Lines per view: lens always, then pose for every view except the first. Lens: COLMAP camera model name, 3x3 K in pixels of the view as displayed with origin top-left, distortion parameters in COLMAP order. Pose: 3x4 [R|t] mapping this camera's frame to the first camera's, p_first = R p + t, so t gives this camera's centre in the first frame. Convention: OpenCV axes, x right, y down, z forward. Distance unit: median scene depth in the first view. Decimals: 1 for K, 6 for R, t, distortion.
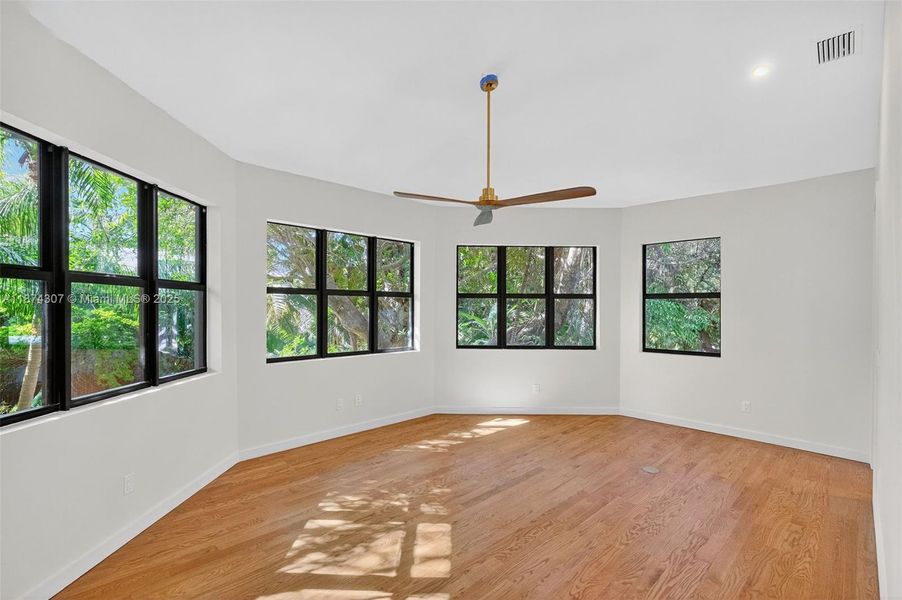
lens RADIAL K [[411.6, 0, 453.4], [0, 411.6, 303.7], [0, 0, 1]] dist [0.004003, -0.000522]
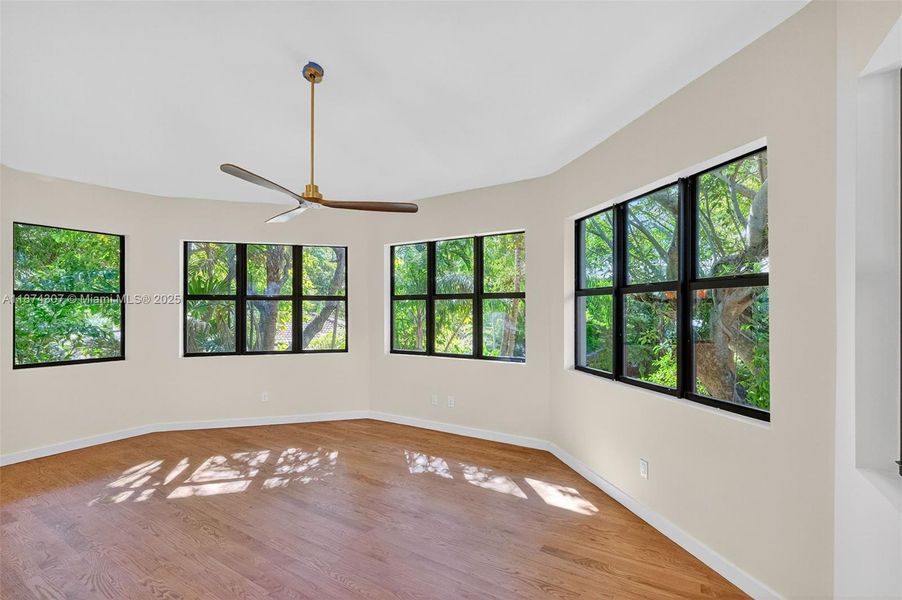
lens RADIAL K [[411.6, 0, 453.3], [0, 411.6, 307.3], [0, 0, 1]] dist [0.004003, -0.000522]
pose [[0.229538, -0.011265, -0.973234, 0.879449], [0.010436, 0.999904, -0.009112, 0.011647], [0.973244, -0.008065, 0.229634, 0.891986]]
